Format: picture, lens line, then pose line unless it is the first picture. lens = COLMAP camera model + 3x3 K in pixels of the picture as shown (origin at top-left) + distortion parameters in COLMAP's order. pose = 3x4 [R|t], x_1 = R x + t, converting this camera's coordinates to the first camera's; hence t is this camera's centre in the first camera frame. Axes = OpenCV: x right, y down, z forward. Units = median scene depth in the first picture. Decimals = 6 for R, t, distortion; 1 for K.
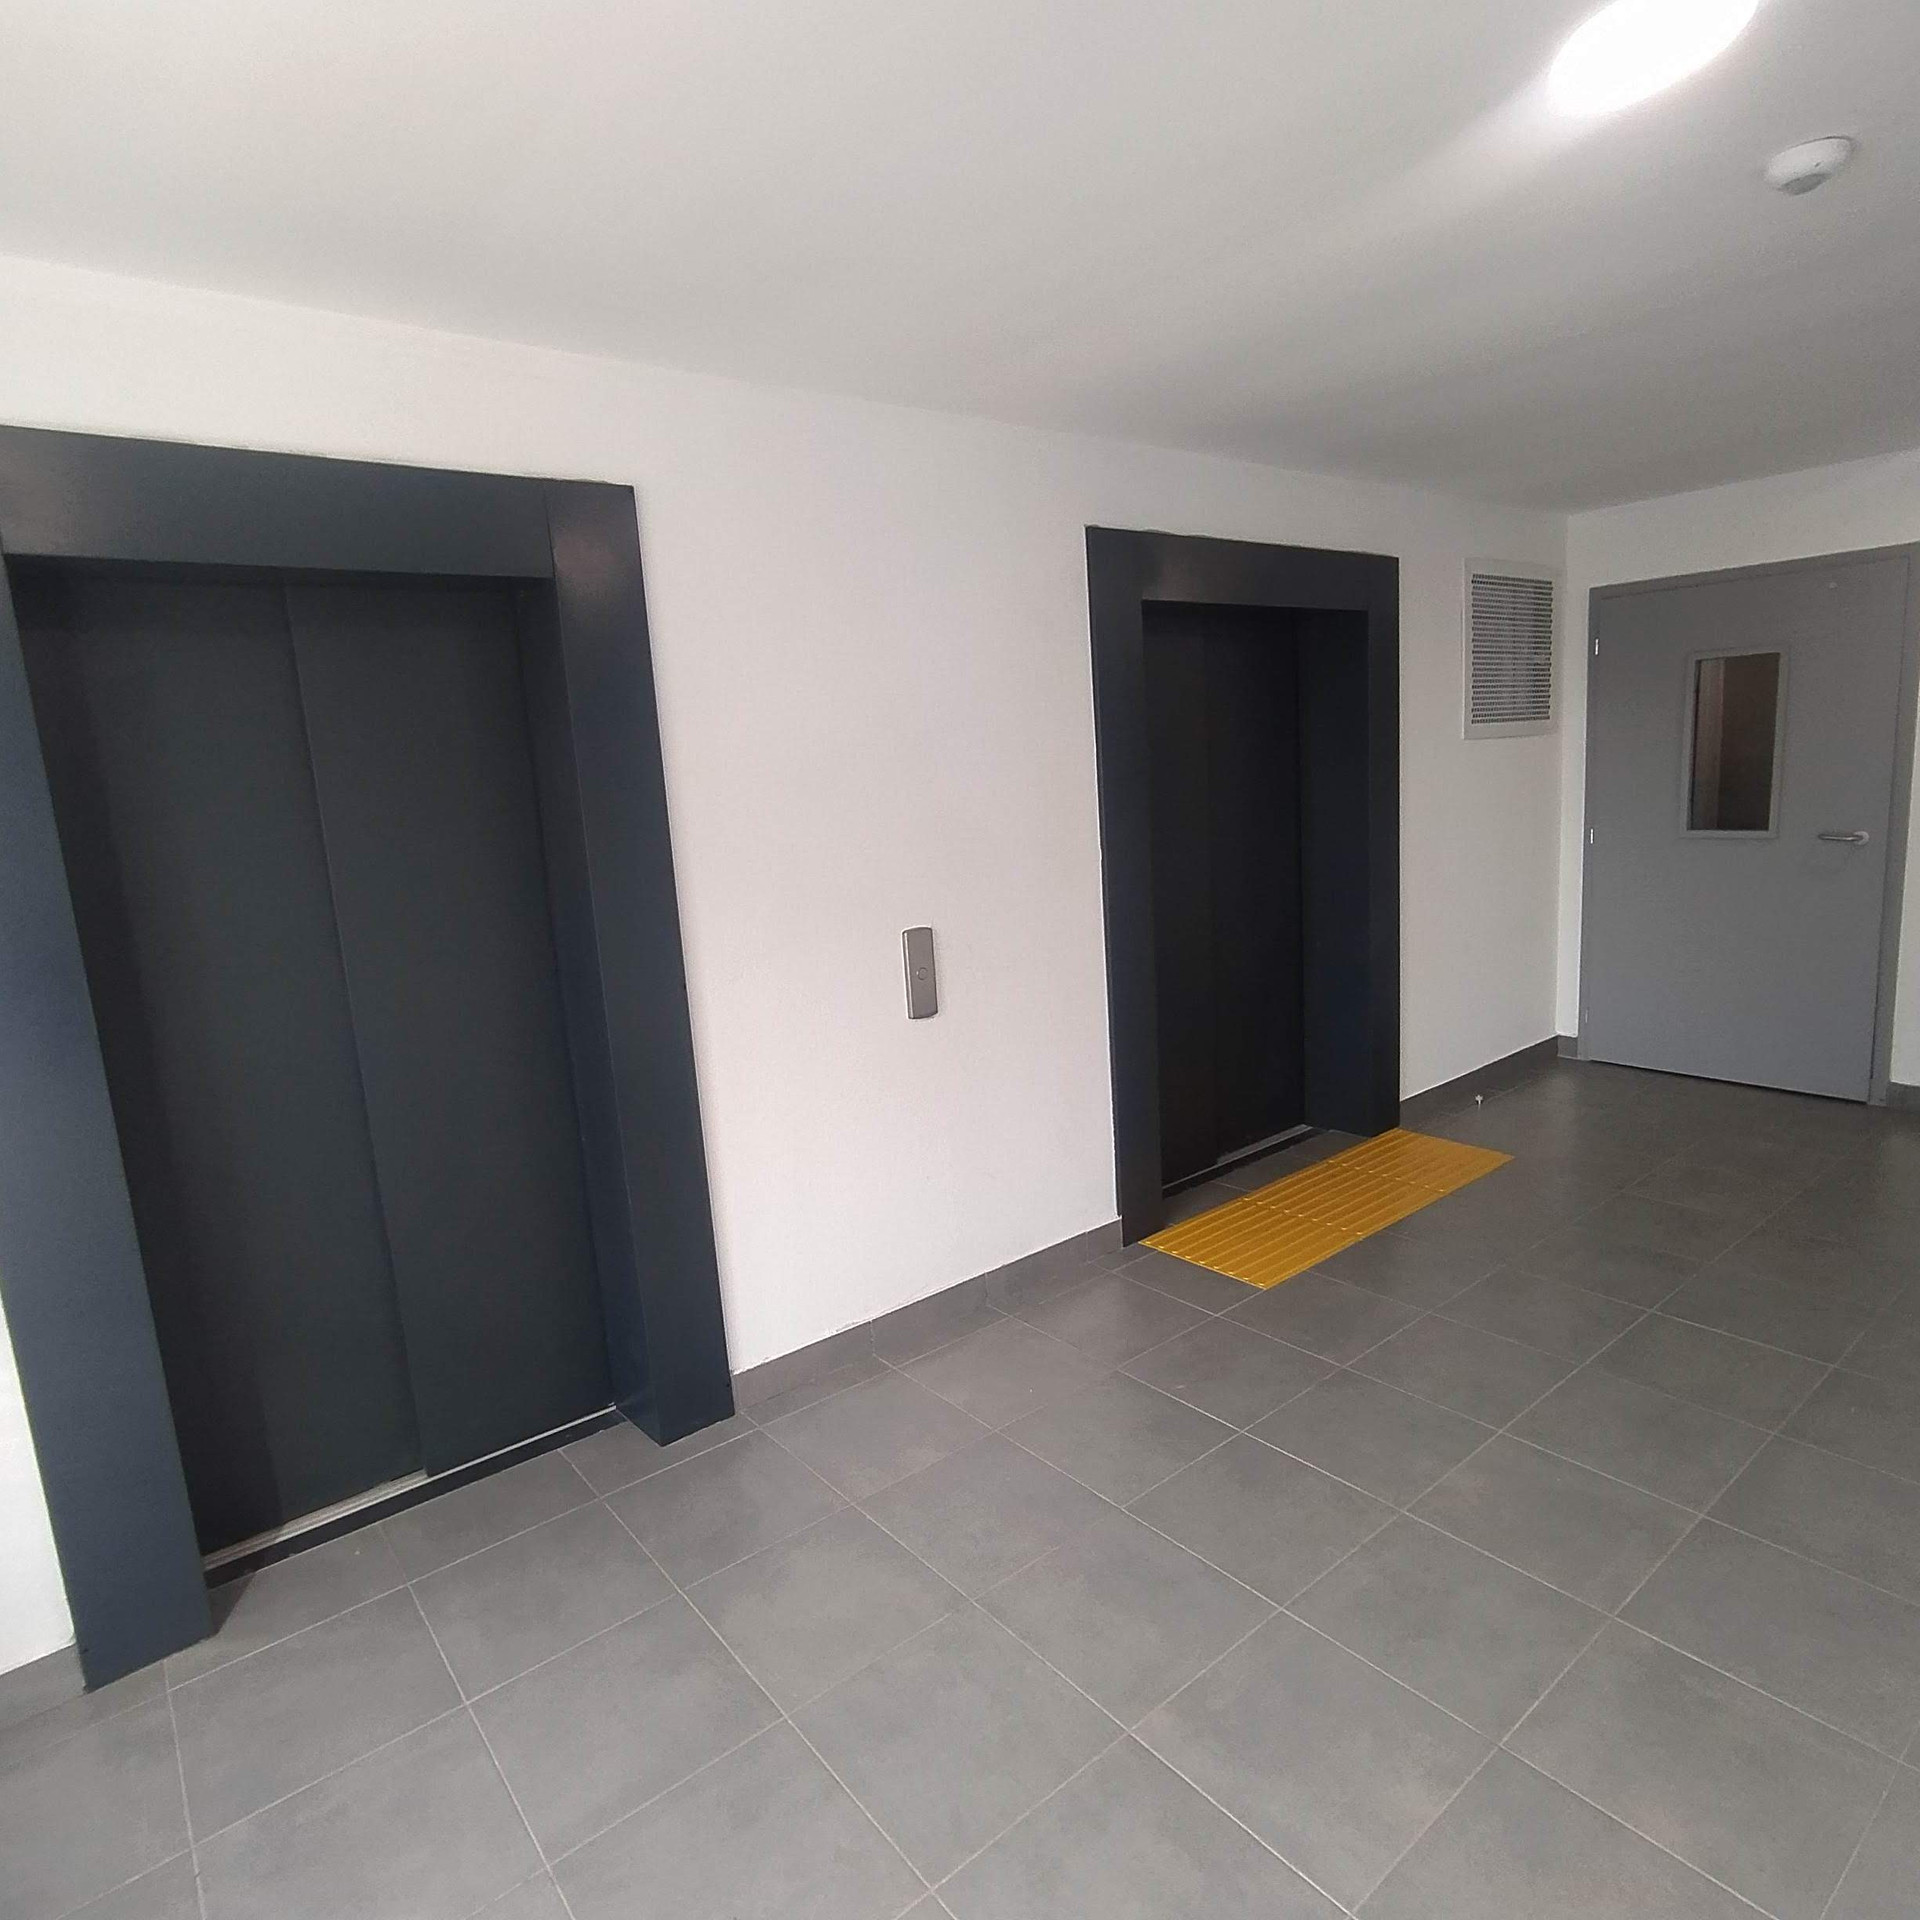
lens RADIAL K [[1164.4, 0, 953.6], [0, 1164.4, 957.1], [0, 0, 1]] dist [0.002561, -0.000658]
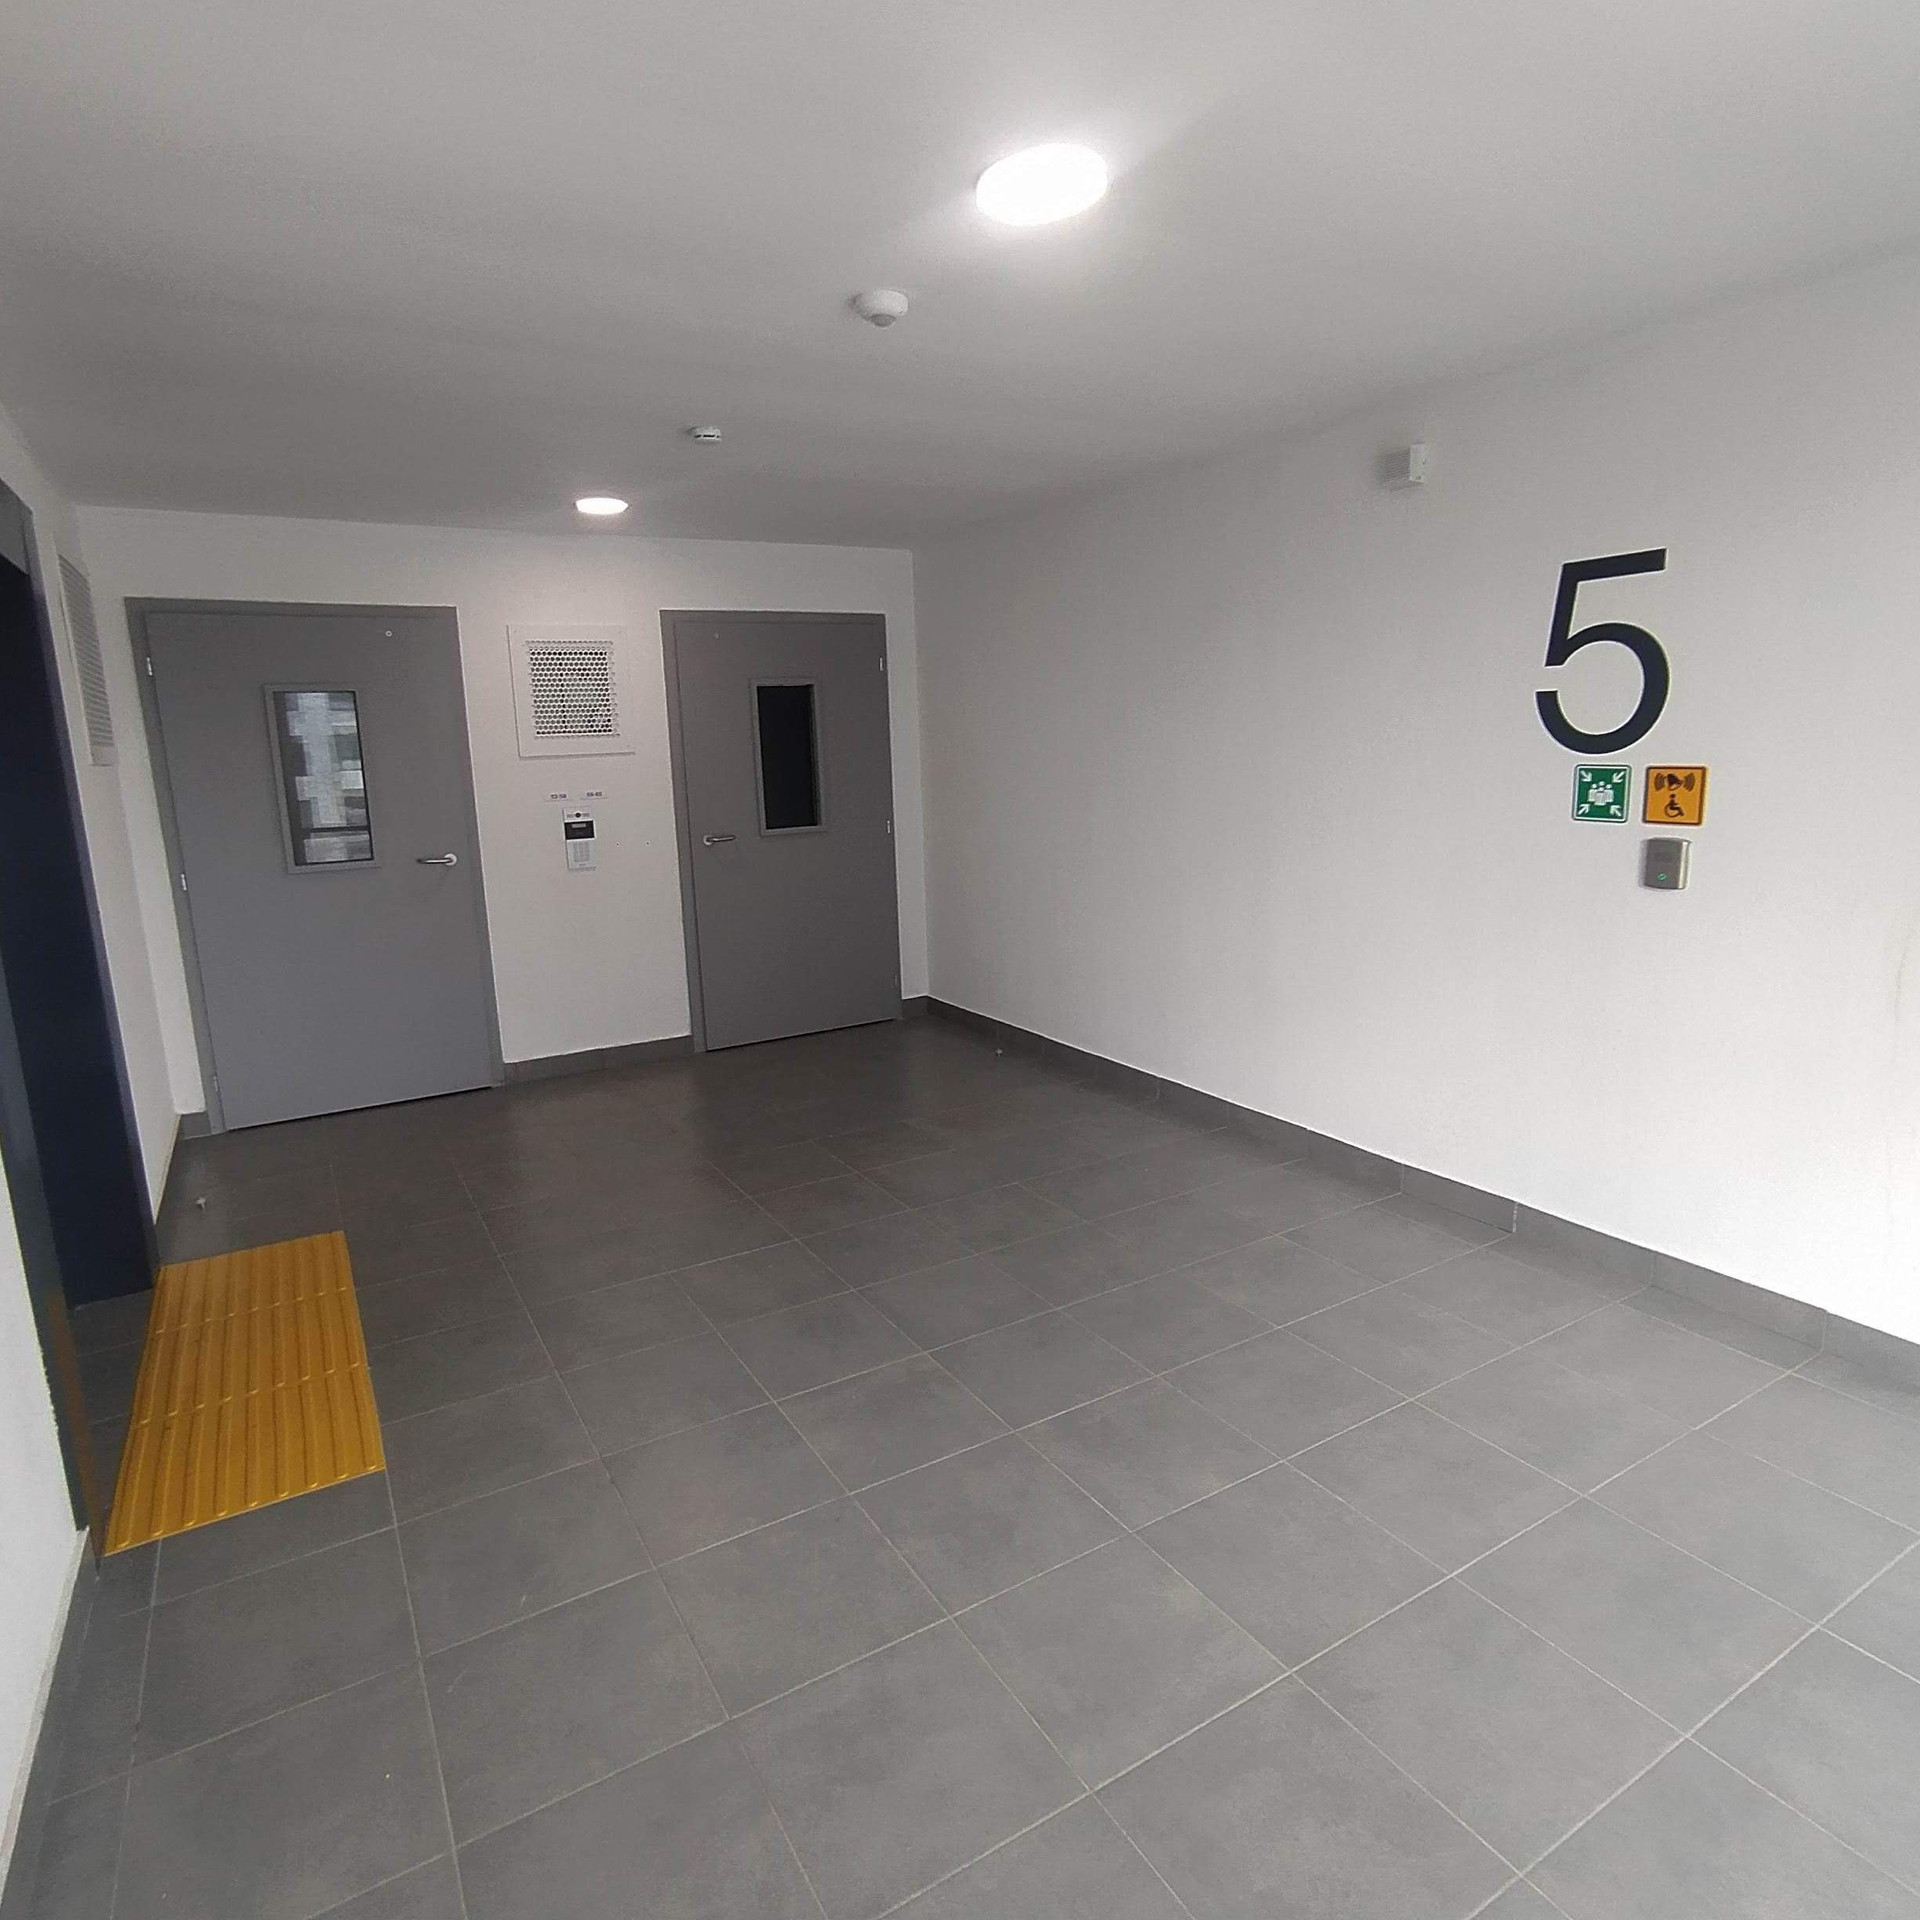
lens RADIAL K [[1164.4, 0, 952.5], [0, 1164.4, 961.3], [0, 0, 1]] dist [0.002561, -0.000658]
pose [[0.145707, -0.136990, 0.979798, -0.373023], [0.185984, 0.976502, 0.108871, -0.051566], [-0.971689, 0.166363, 0.167761, 0.467327]]
